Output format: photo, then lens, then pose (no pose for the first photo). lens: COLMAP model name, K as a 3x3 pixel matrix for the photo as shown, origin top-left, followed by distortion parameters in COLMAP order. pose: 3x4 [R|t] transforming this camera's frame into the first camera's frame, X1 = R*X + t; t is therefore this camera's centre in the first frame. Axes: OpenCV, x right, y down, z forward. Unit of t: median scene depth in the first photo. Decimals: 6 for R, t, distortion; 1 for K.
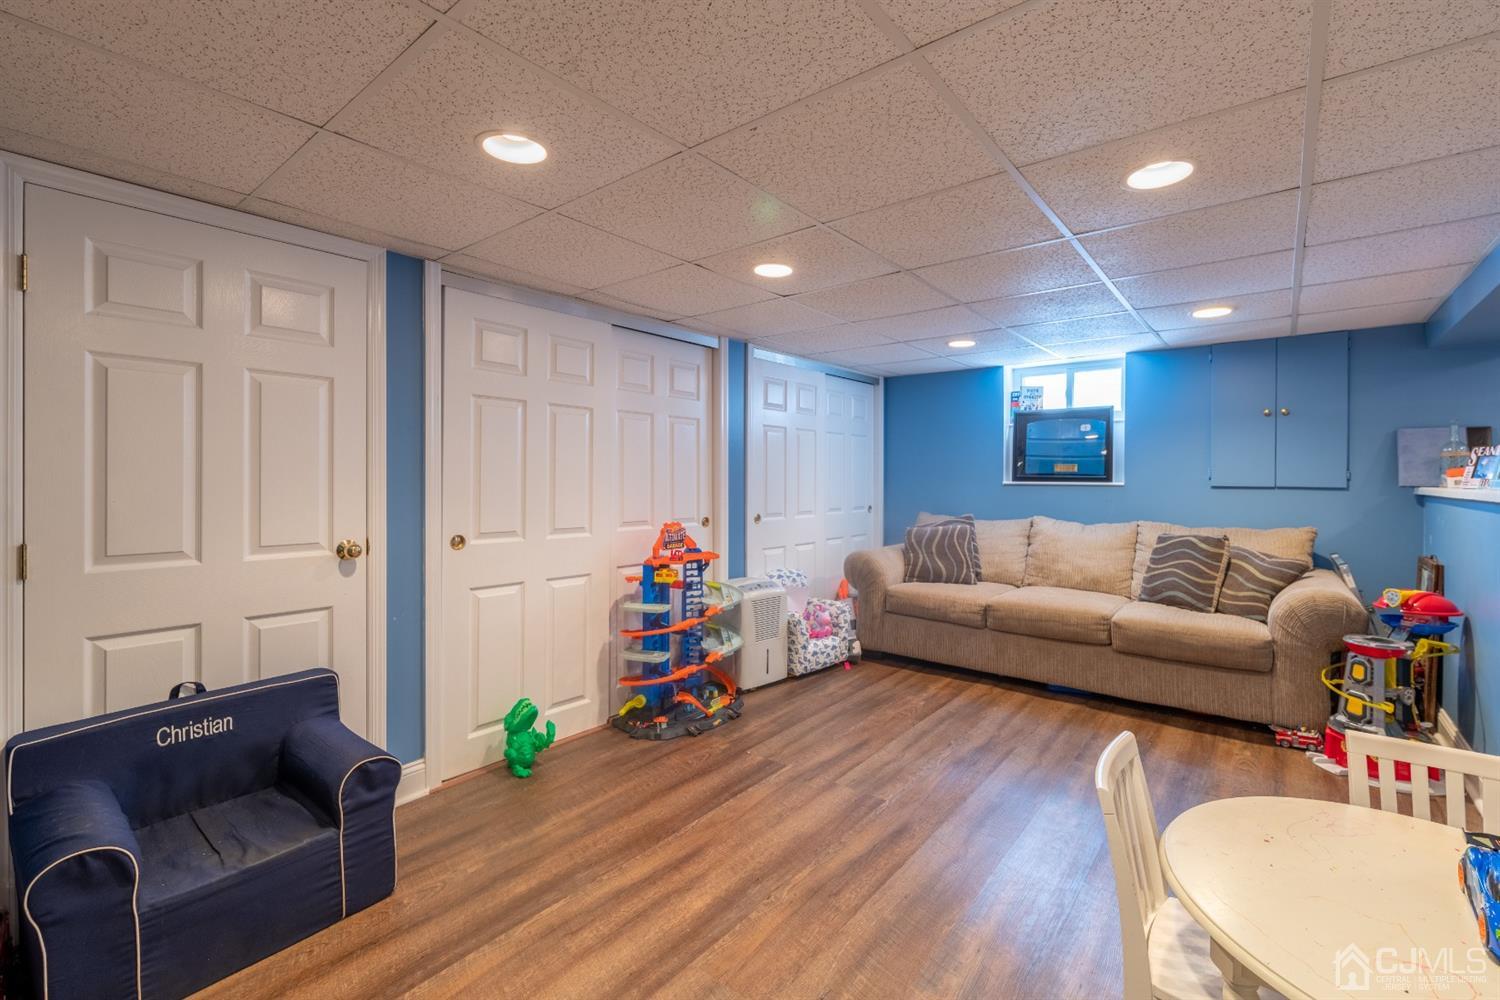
lens RADIAL K [[663.3, 0, 759.8], [0, 663.3, 473.5], [0, 0, 1]] dist [0.000414, -0.000007]
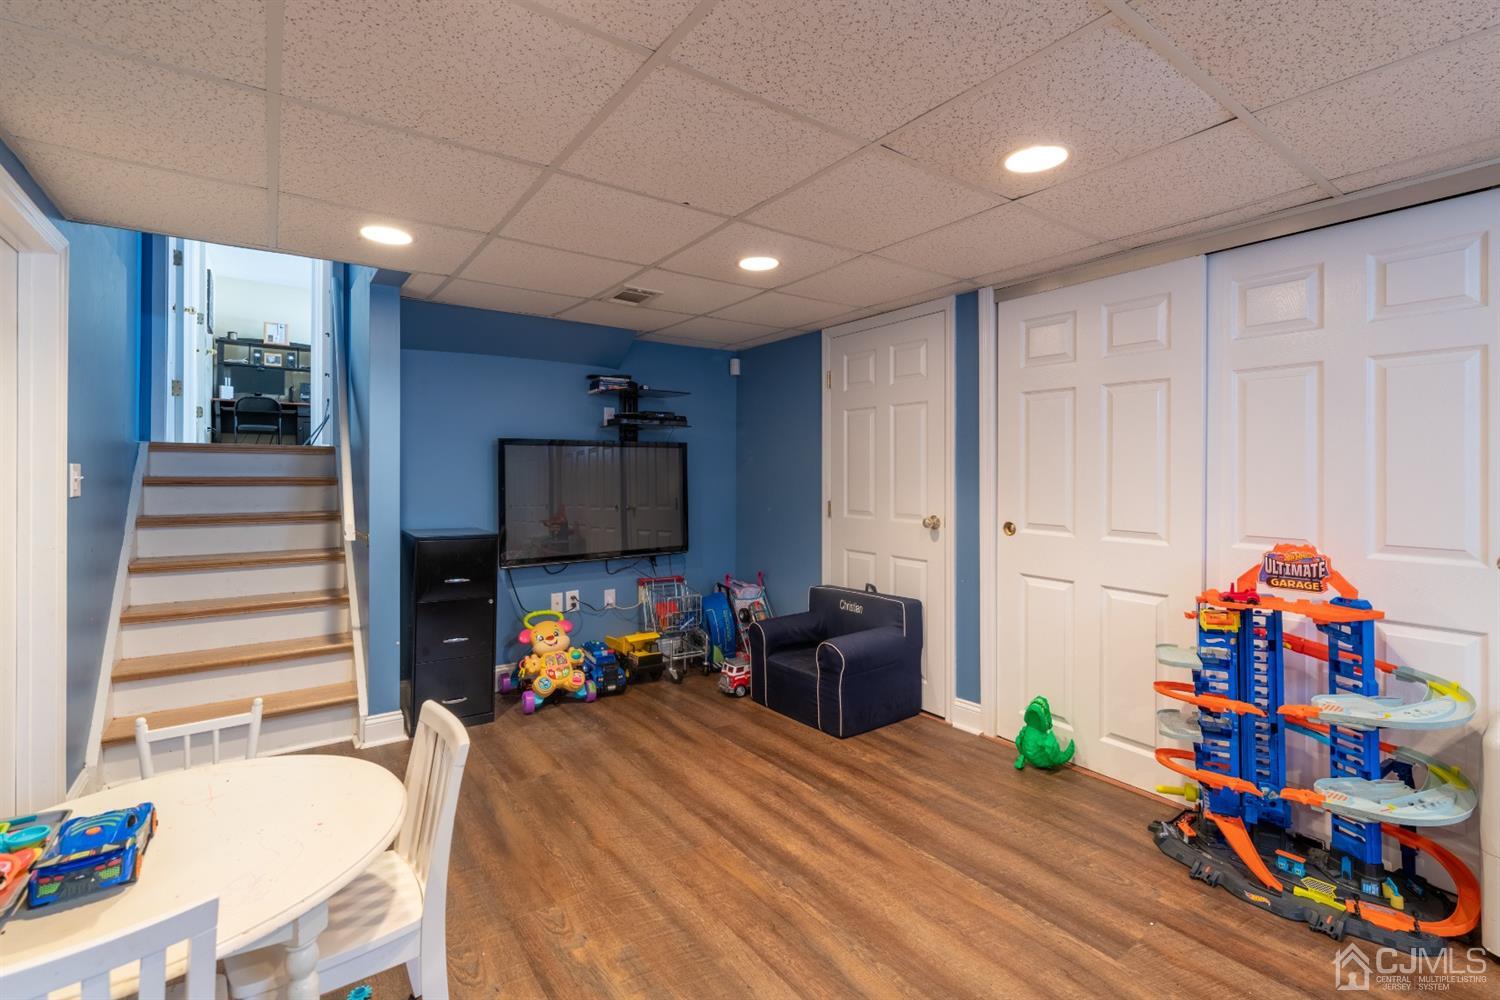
lens RADIAL K [[663.3, 0, 759.8], [0, 663.3, 473.5], [0, 0, 1]] dist [0.000414, -0.000007]
pose [[-0.267437, -0.004136, -0.963567, 0.789887], [0.003674, 0.999979, -0.005312, 0.017015], [0.963568, -0.004961, -0.267416, 0.981508]]
